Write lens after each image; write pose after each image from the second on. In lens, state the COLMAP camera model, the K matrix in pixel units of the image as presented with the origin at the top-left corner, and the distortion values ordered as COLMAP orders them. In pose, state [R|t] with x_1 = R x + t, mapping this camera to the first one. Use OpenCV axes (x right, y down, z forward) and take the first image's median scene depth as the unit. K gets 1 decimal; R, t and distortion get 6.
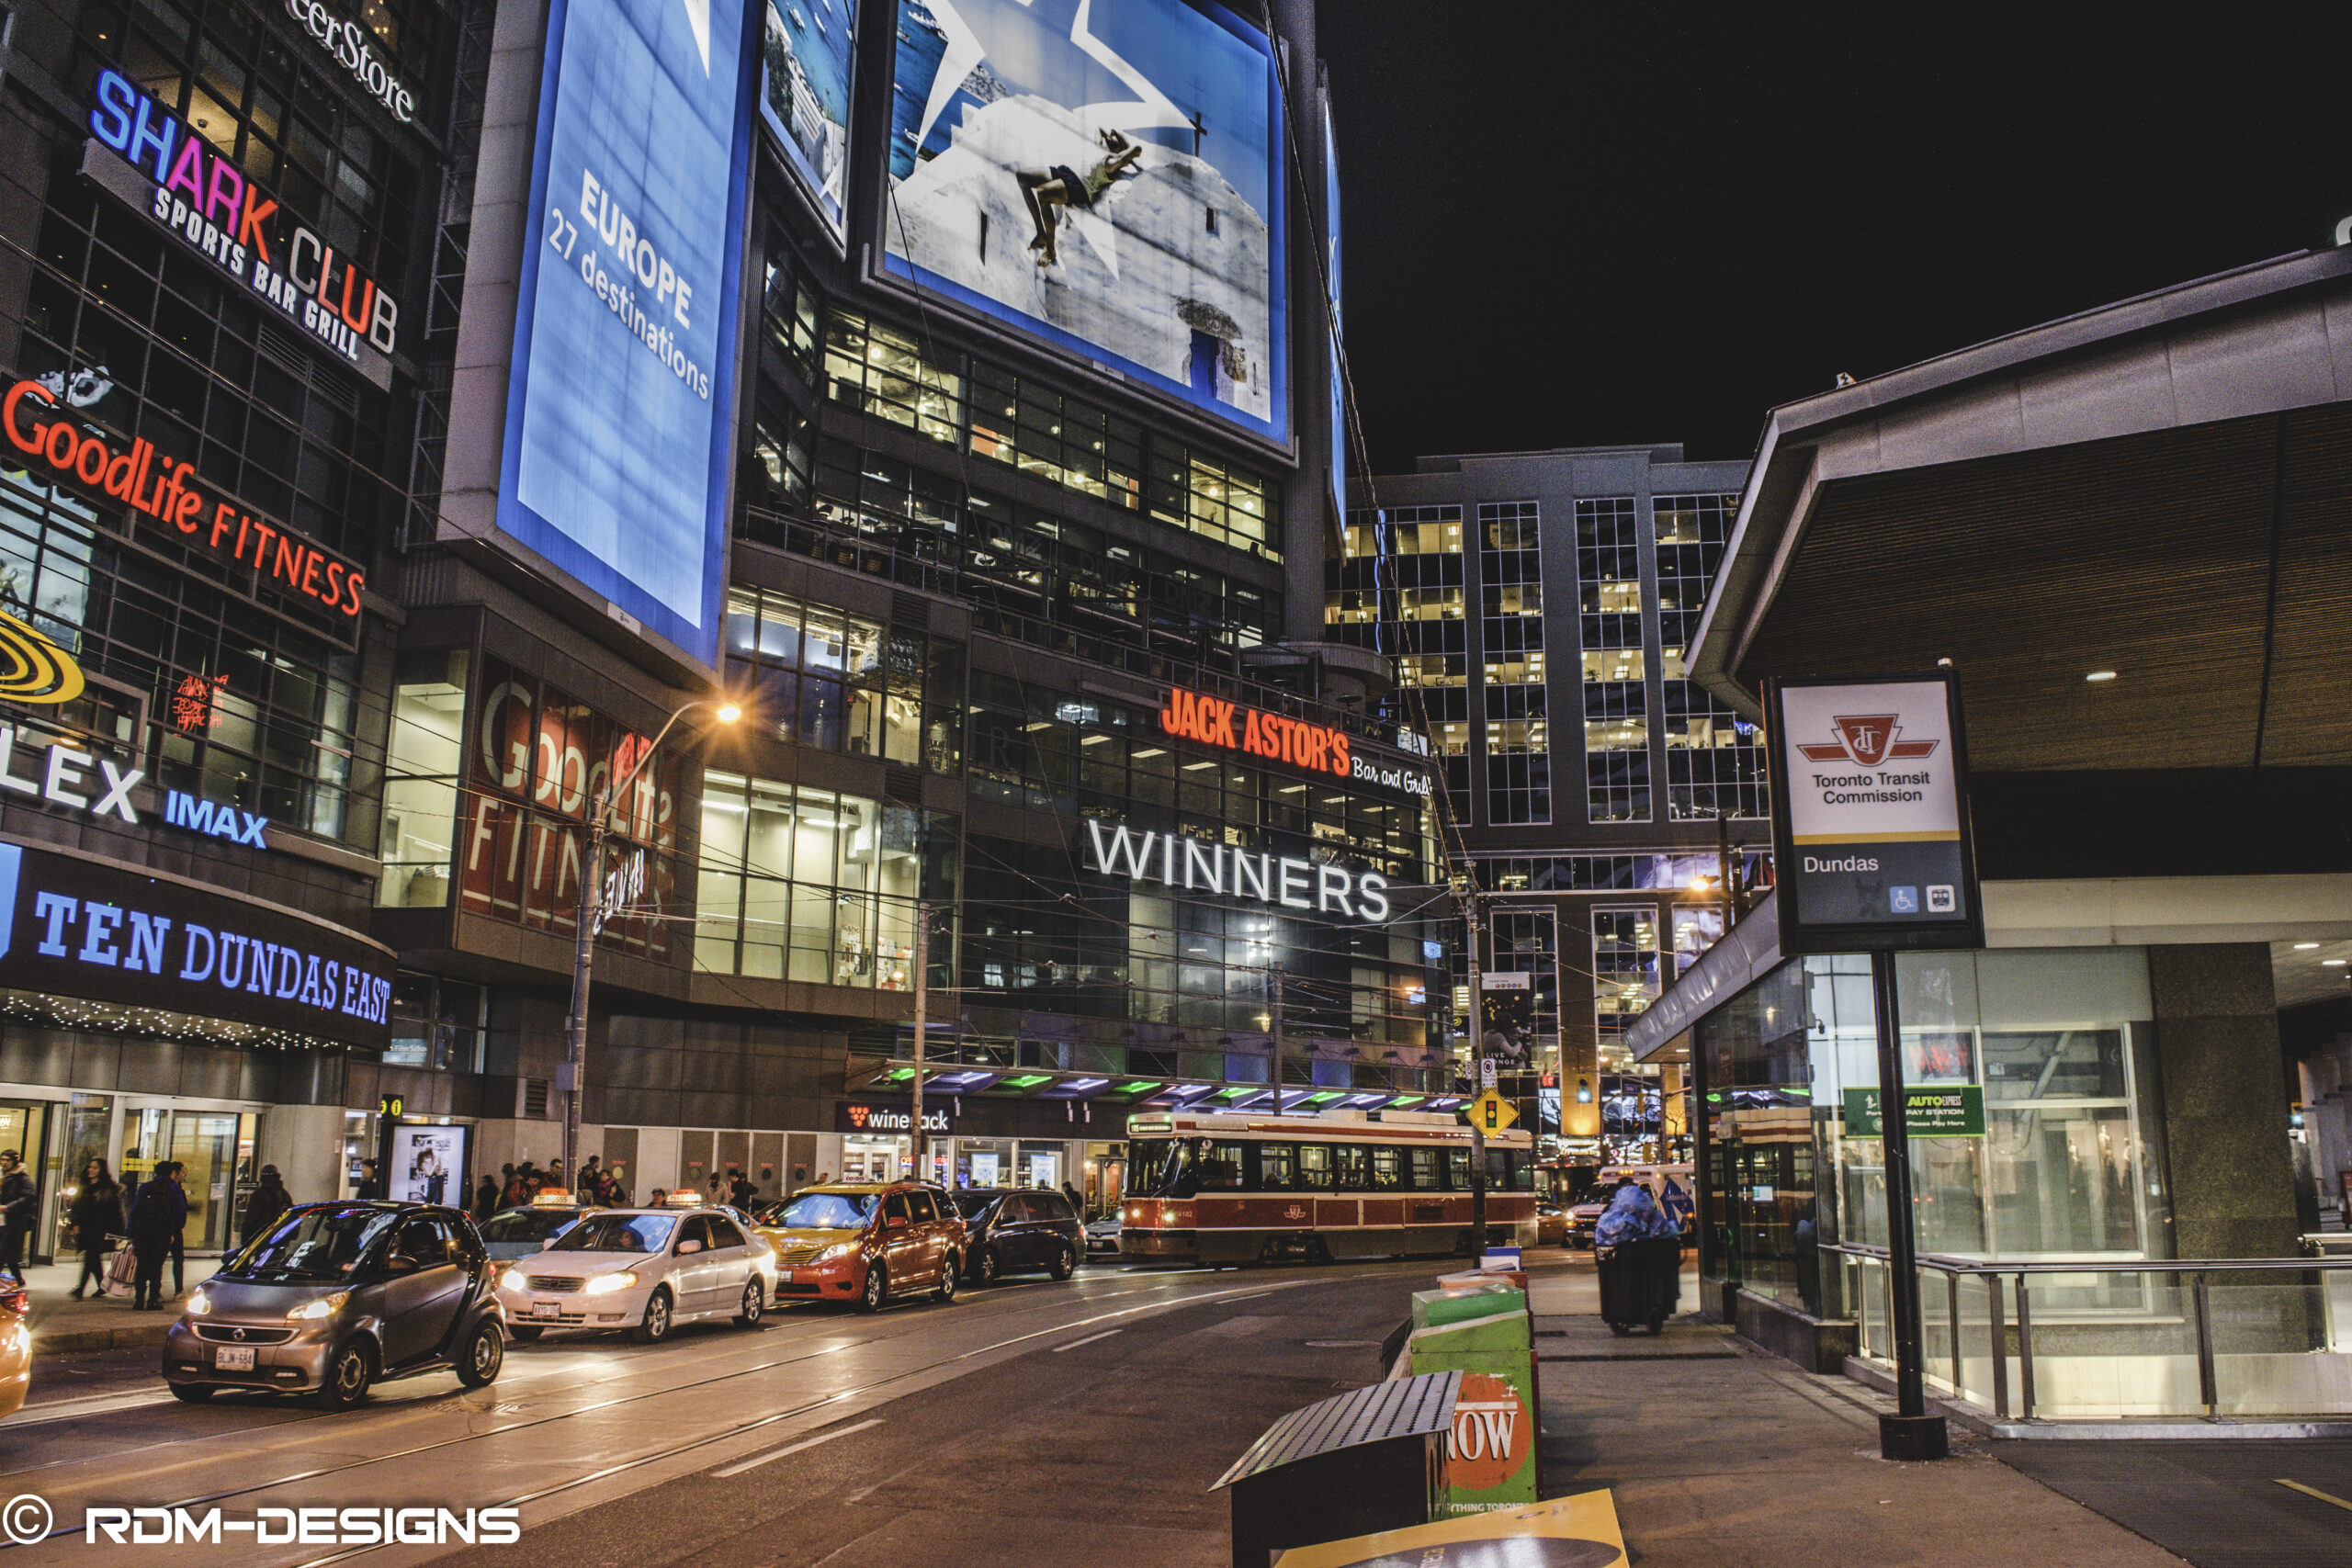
lens RADIAL K [[1845.4, 0, 1176.0], [0, 1845.4, 784.0], [0, 0, 1]] dist [-0.088518, 0.006186]
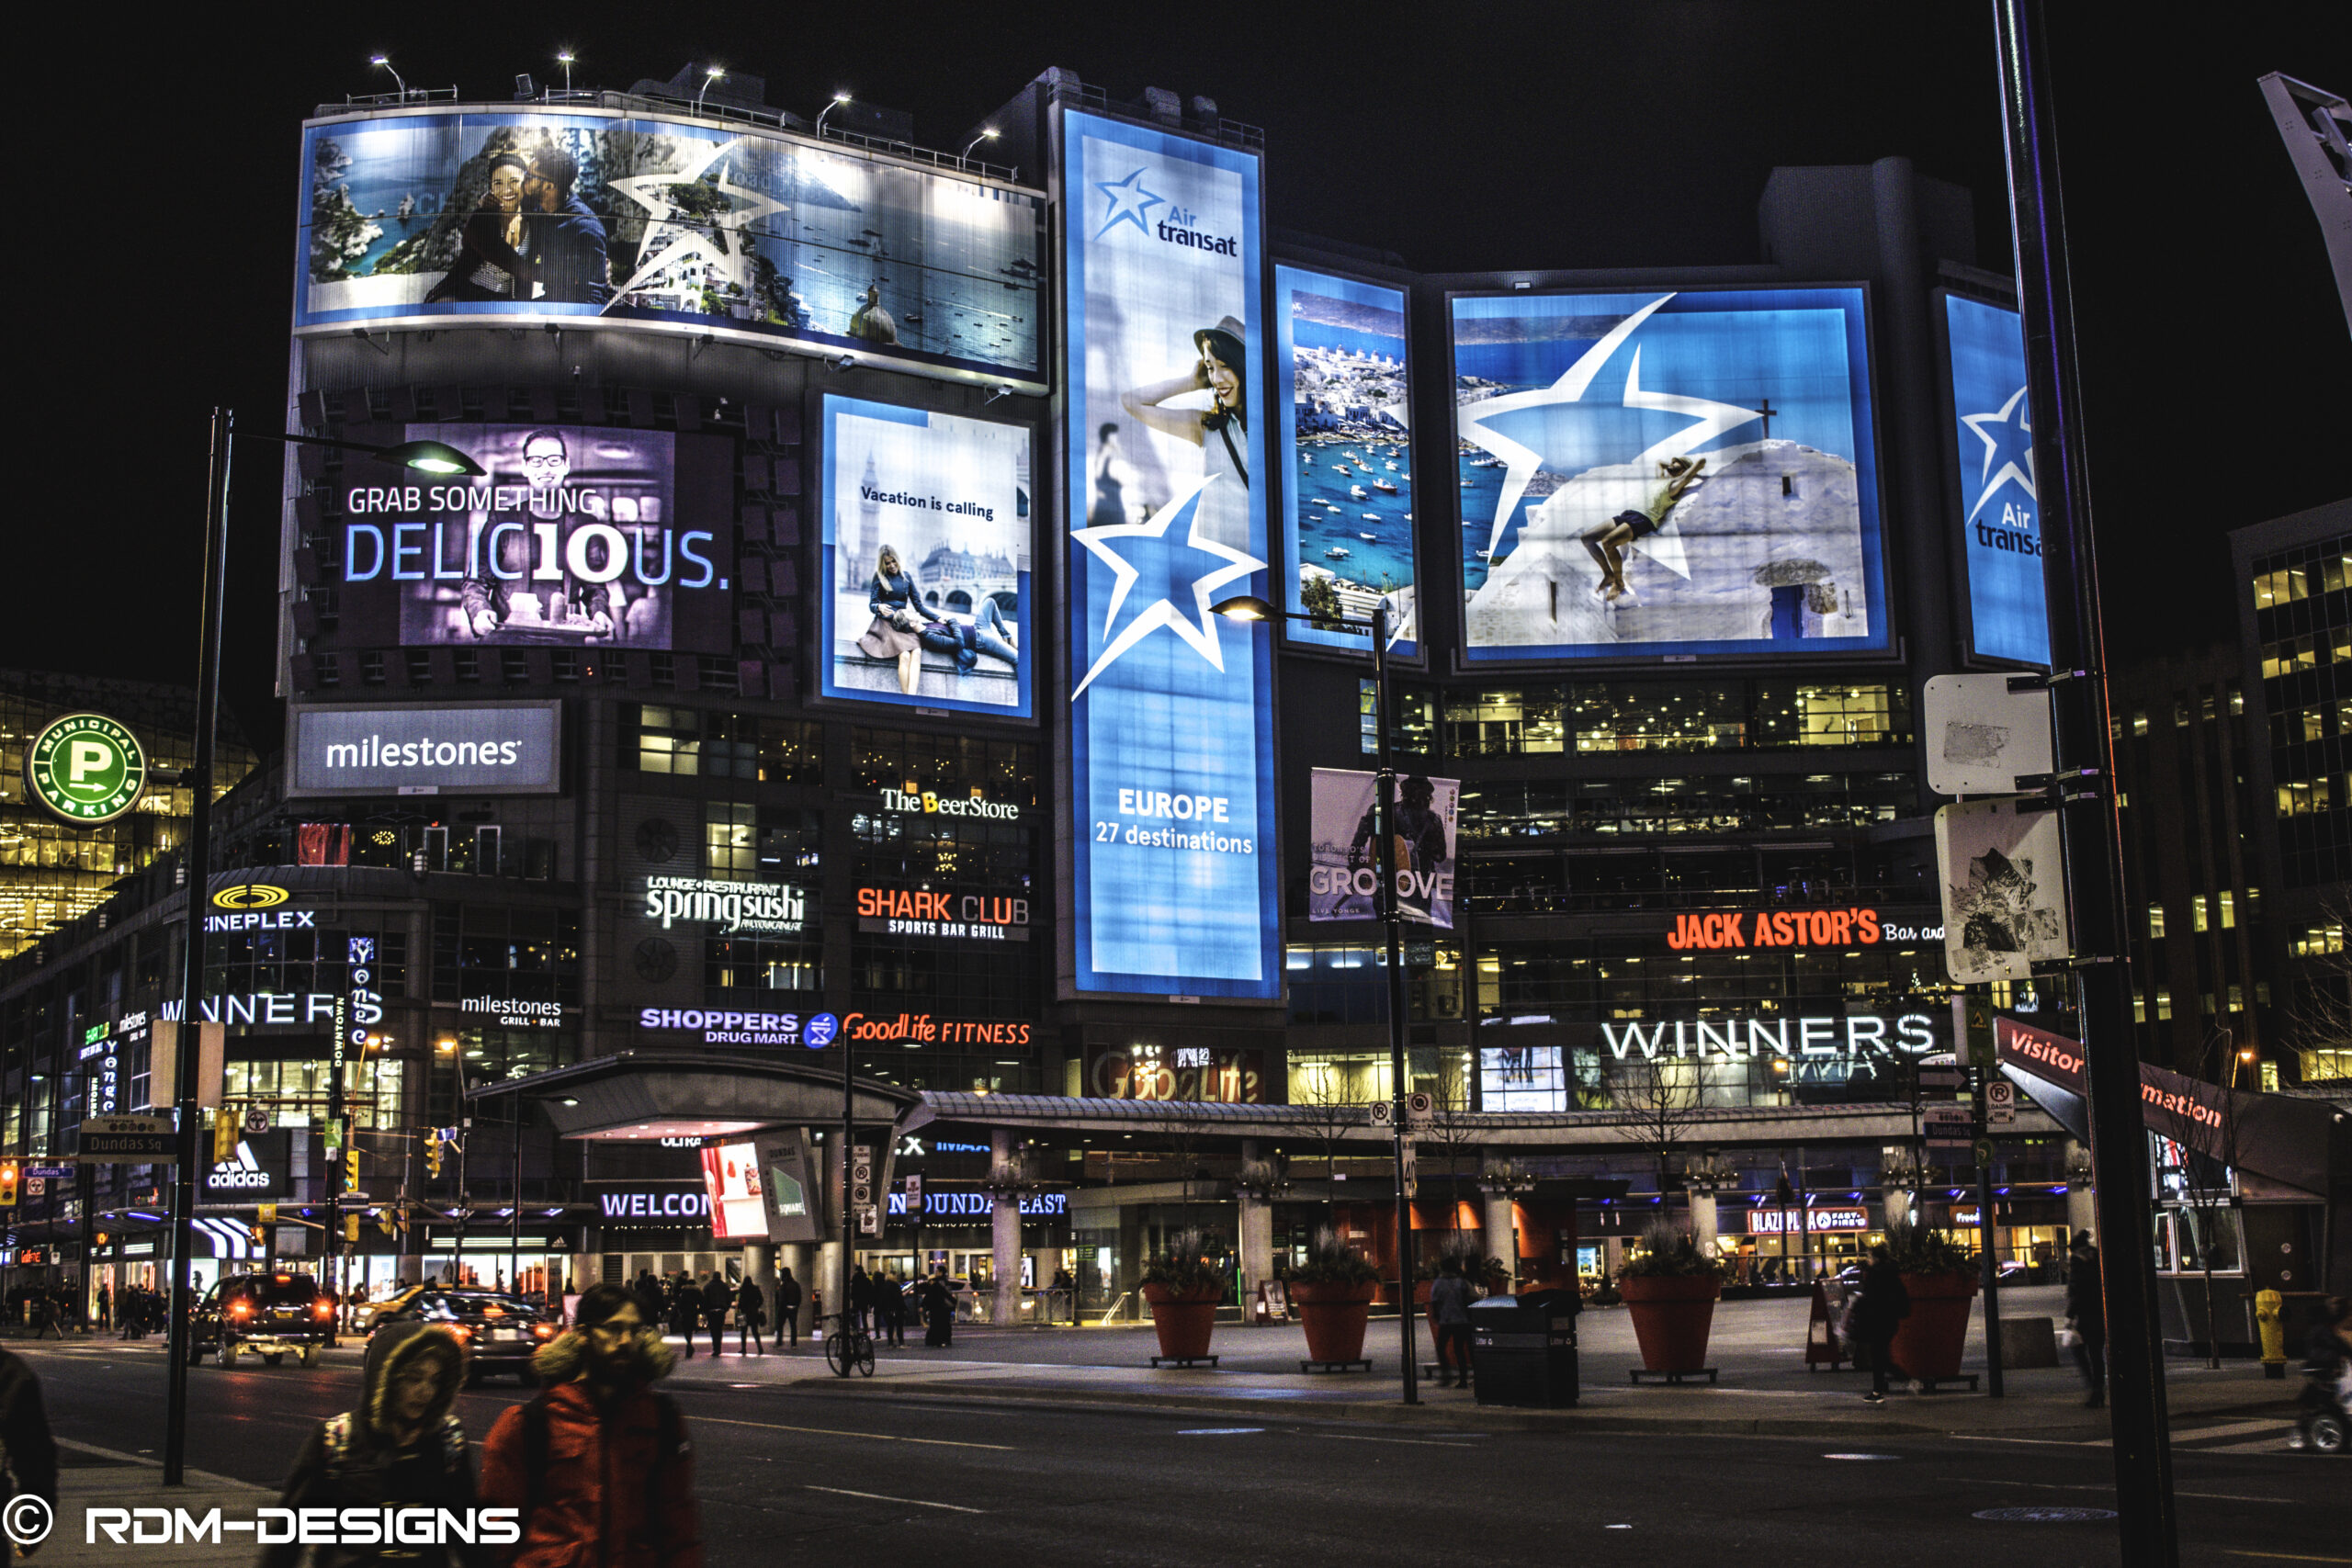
lens RADIAL K [[2708.3, 0, 1176.0], [0, 2708.3, 784.0], [0, 0, 1]] dist [-0.025820, -0.008003]
pose [[0.663772, -0.156105, -0.731463, 1.183170], [0.180726, 0.982472, -0.045673, -0.116503], [0.725772, -0.101878, 0.680350, -0.629387]]
